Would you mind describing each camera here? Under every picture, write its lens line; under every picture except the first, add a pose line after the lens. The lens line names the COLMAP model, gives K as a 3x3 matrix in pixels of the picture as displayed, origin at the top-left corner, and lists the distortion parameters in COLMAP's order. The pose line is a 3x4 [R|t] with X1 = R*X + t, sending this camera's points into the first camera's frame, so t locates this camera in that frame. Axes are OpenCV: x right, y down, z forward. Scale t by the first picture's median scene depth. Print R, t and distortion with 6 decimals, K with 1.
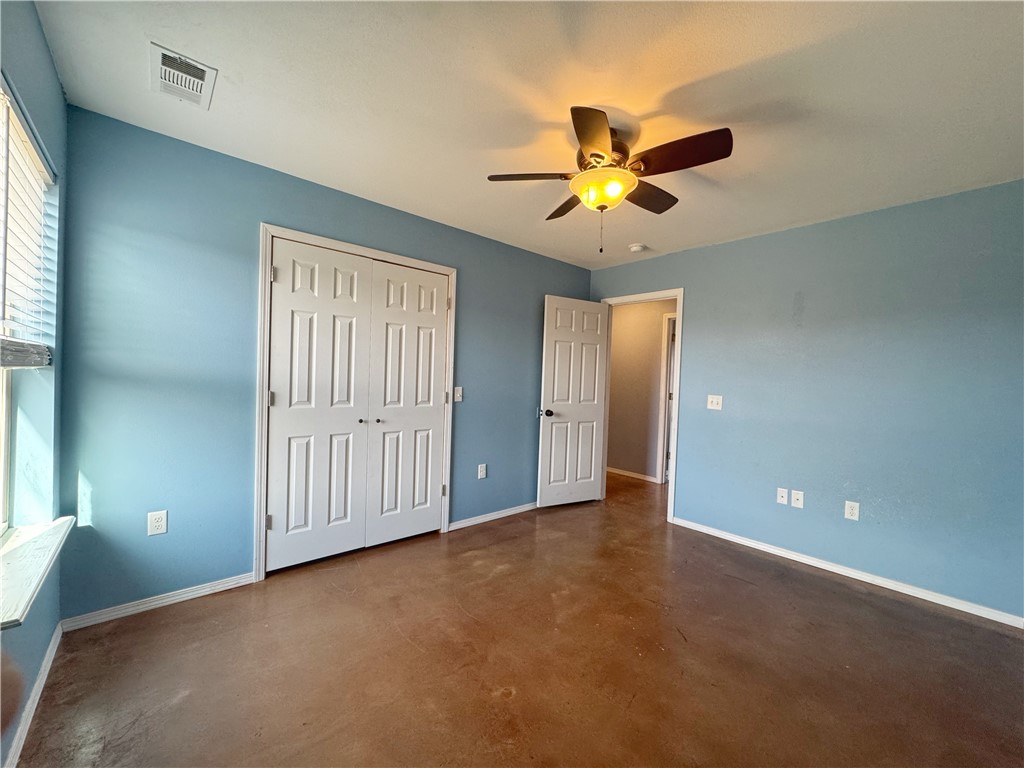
lens RADIAL K [[409.0, 0, 512.0], [0, 409.0, 384.0], [0, 0, 1]] dist [-0.002383, 0.000217]
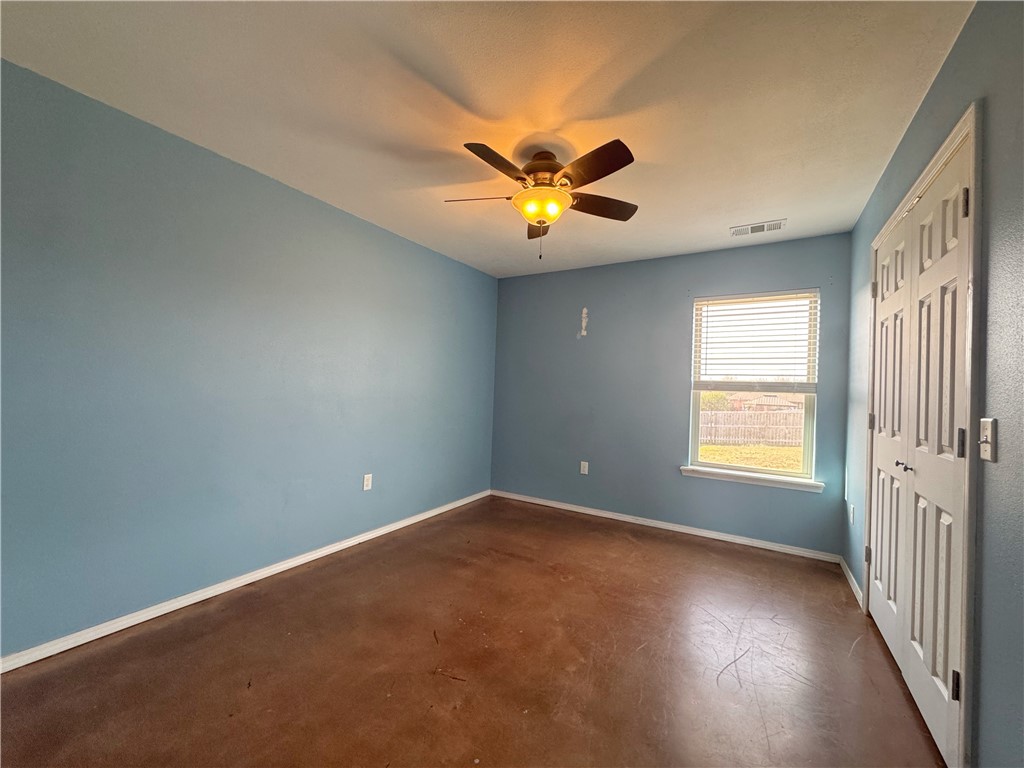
lens RADIAL K [[409.0, 0, 512.0], [0, 409.0, 384.0], [0, 0, 1]] dist [-0.002383, 0.000217]
pose [[-0.953092, -0.069446, -0.294607, 0.575137], [-0.070876, 0.997468, -0.005835, 0.017566], [0.294267, 0.015319, -0.955601, 1.982590]]
